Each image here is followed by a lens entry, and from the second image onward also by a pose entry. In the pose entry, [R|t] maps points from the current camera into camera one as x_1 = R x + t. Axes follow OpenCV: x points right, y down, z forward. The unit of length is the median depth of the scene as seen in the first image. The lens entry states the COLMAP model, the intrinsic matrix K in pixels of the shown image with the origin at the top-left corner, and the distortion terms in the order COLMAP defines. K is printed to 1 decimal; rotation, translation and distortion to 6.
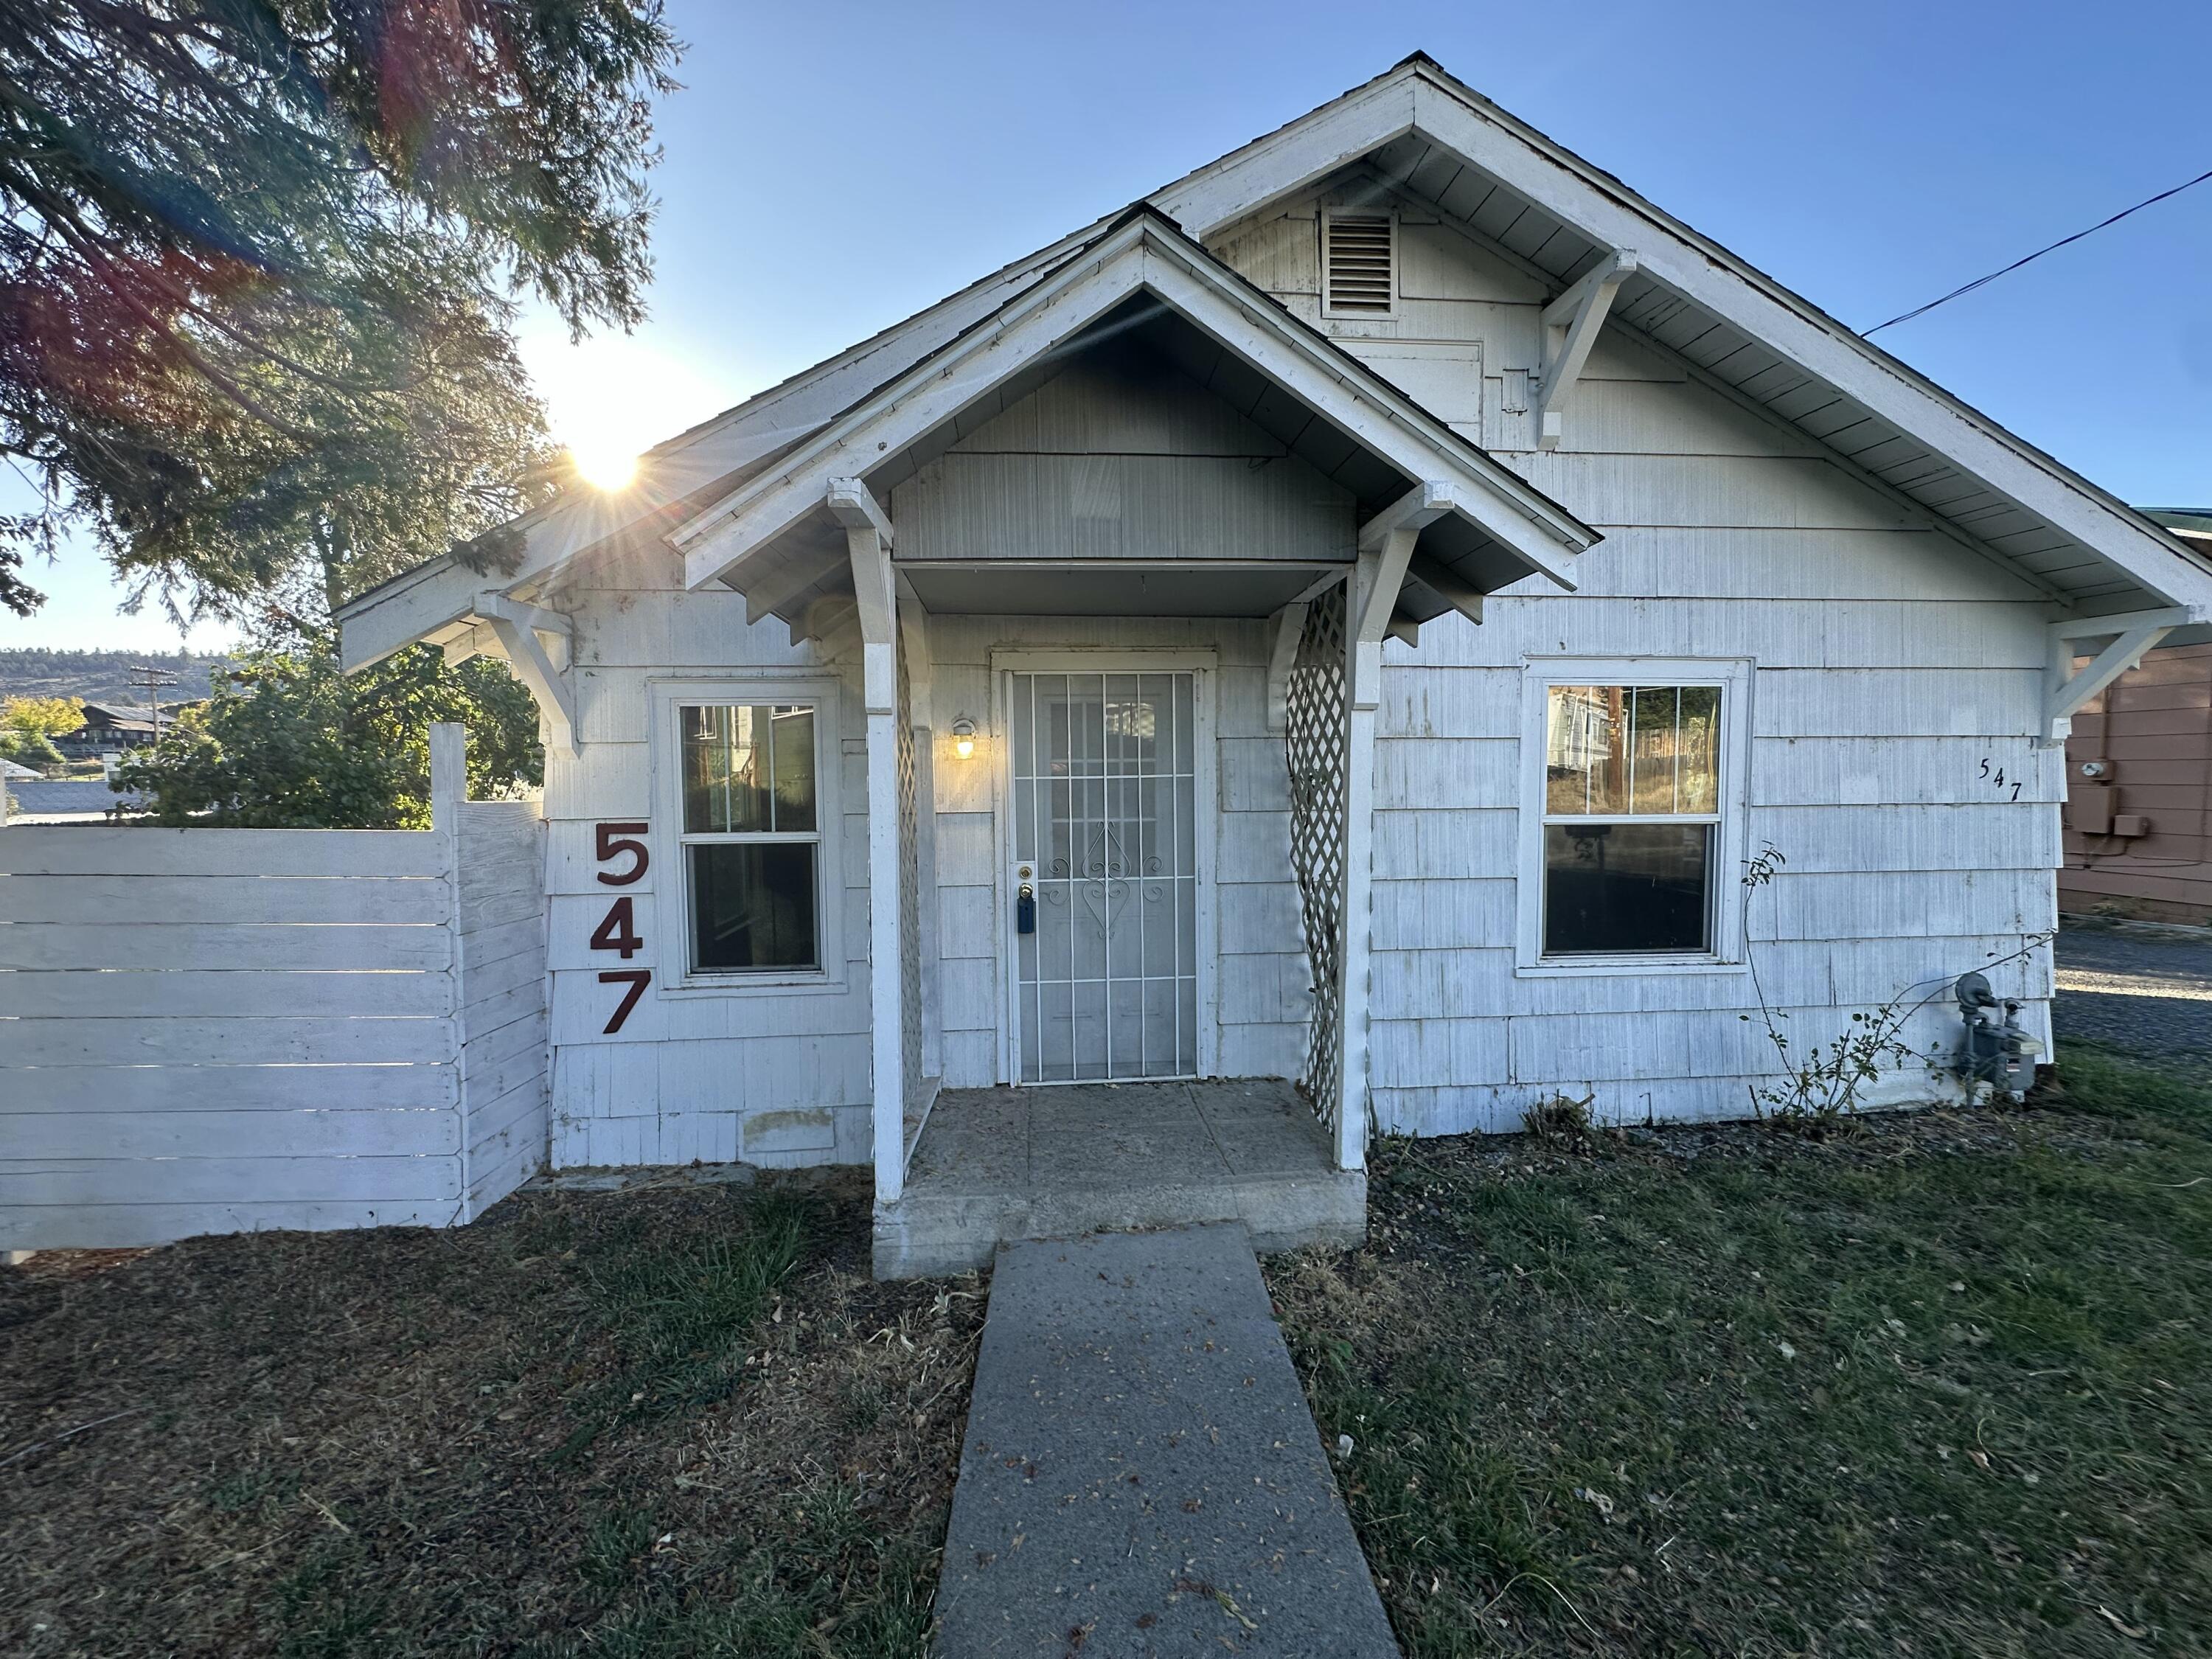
lens RADIAL K [[881.7, 0, 1106.0], [0, 881.7, 829.5], [0, 0, 1]] dist [-0.001937, 0.000653]
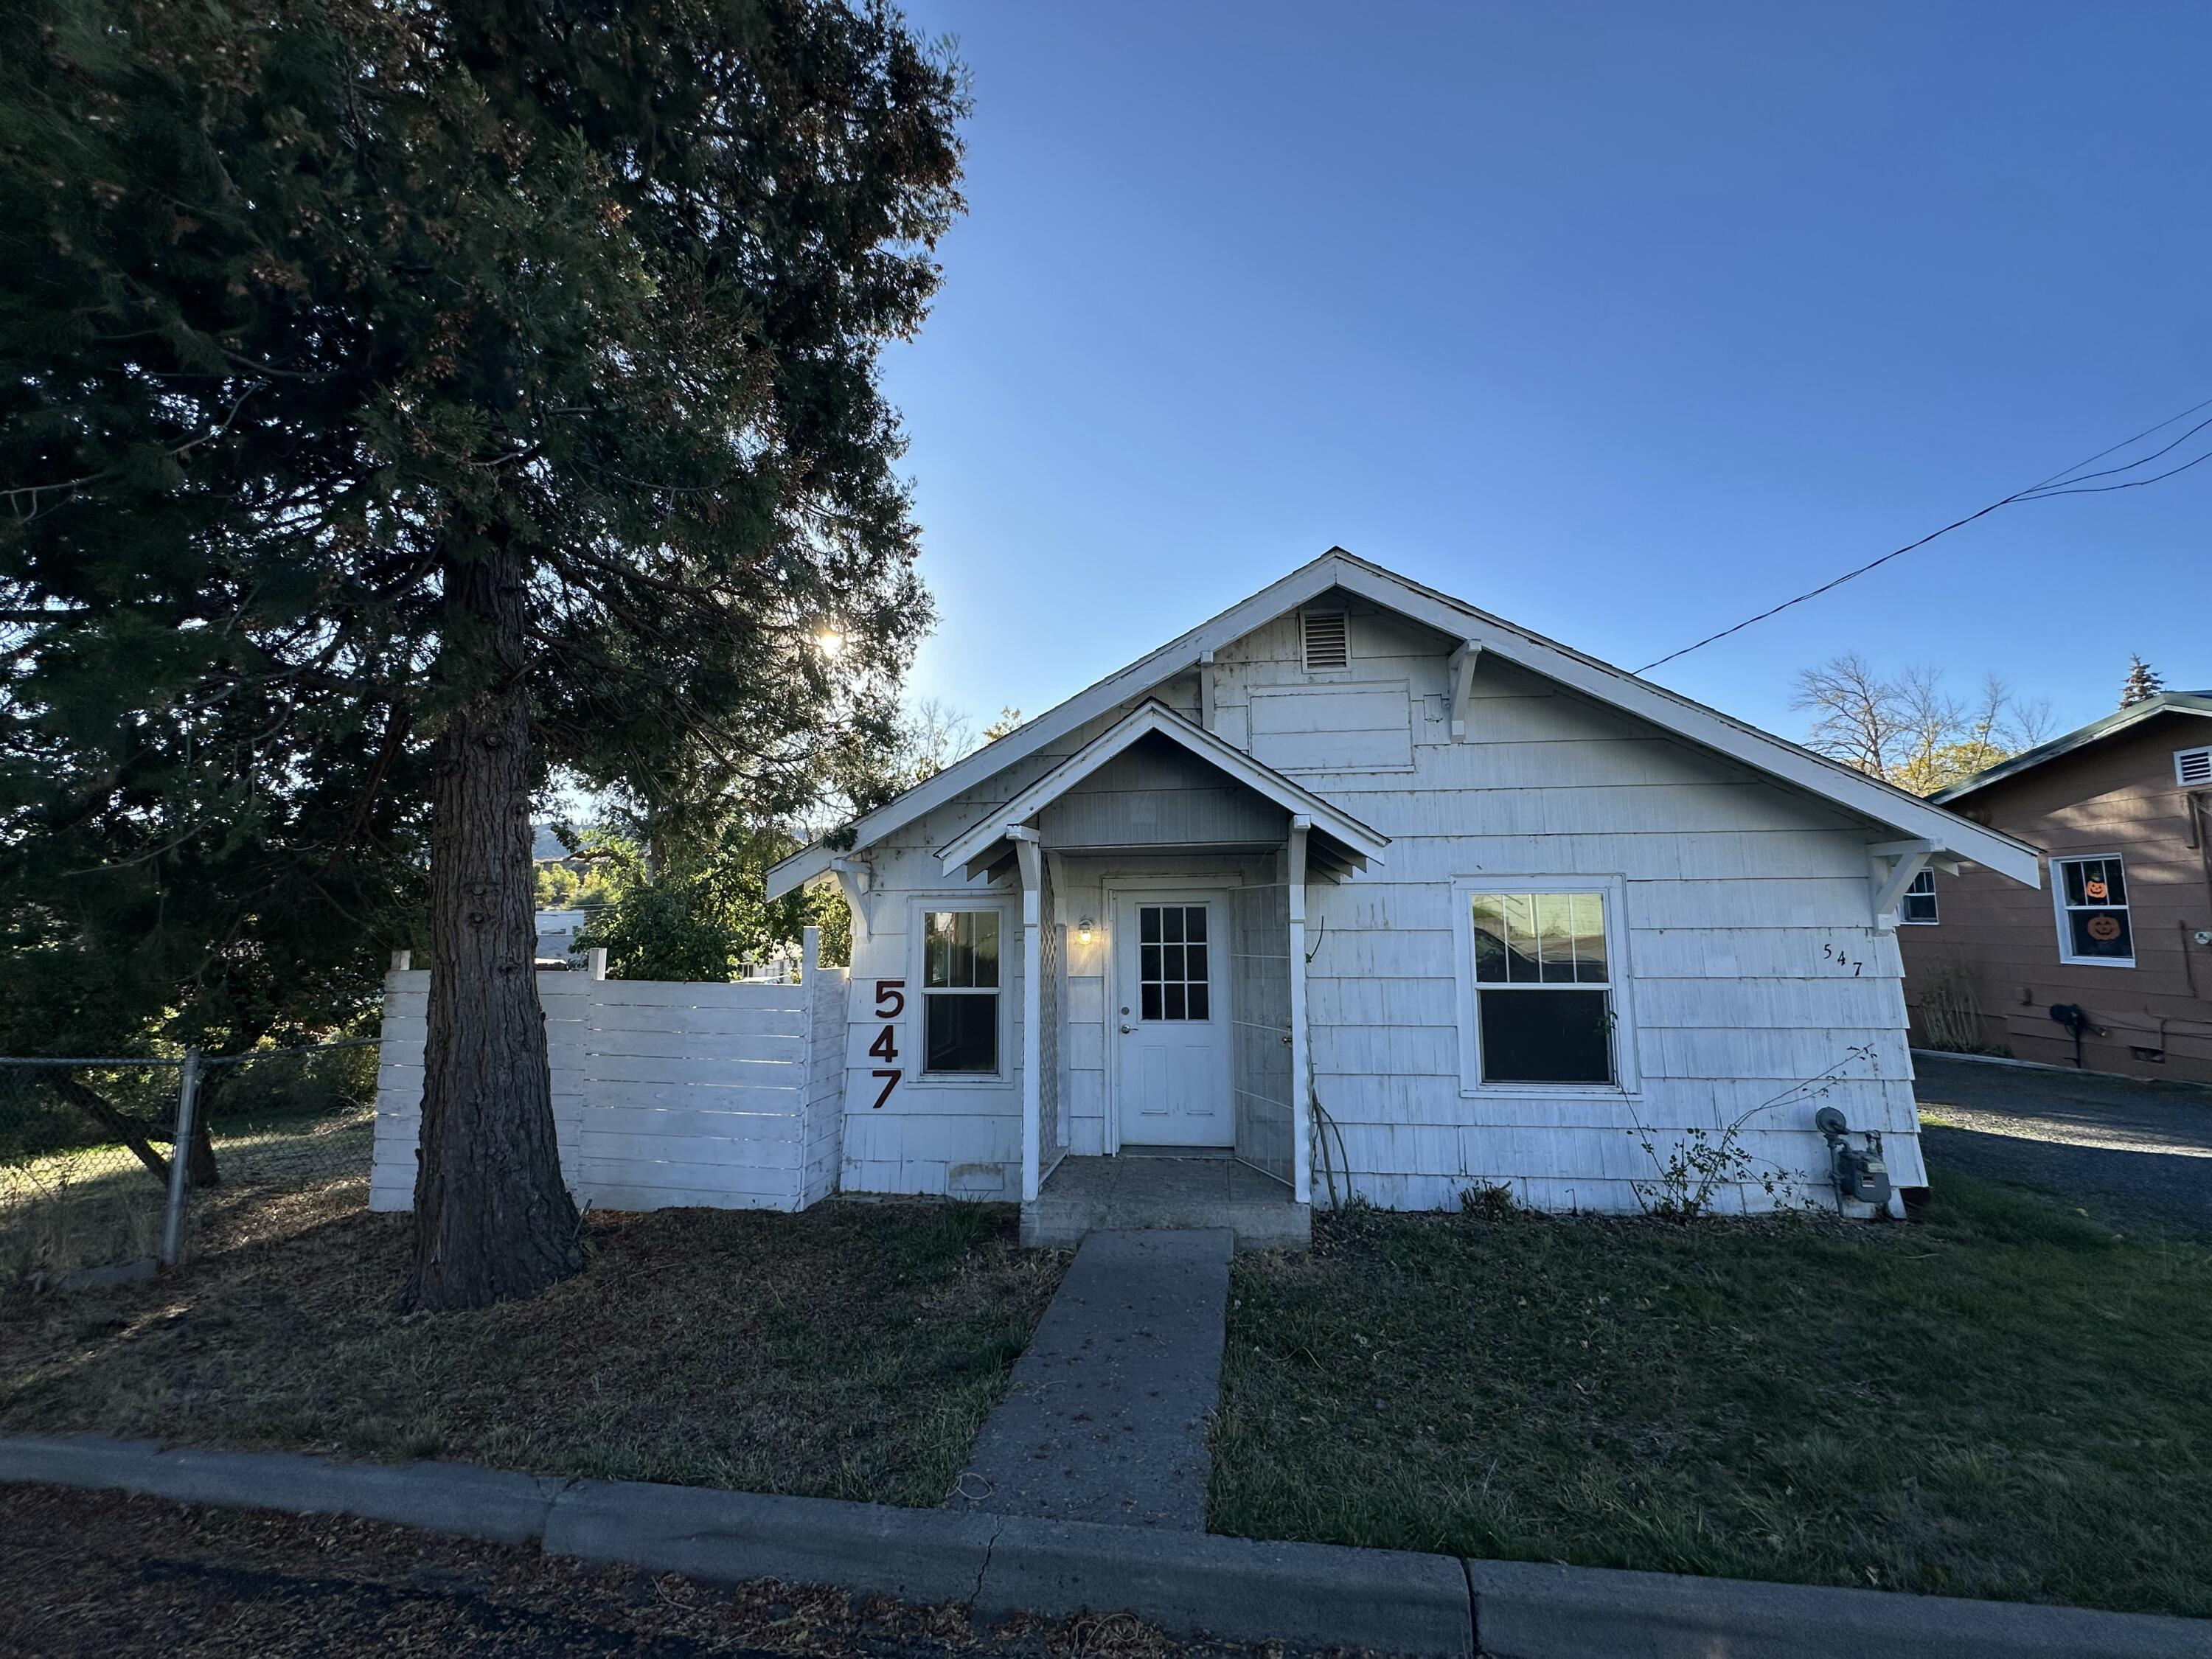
lens RADIAL K [[881.7, 0, 1106.0], [0, 881.7, 829.5], [0, 0, 1]] dist [-0.001937, 0.000653]
pose [[0.979241, -0.022307, -0.201467, 0.215107], [-0.012061, 0.985753, -0.167766, -0.015244], [0.202339, 0.166713, 0.965021, -0.622049]]
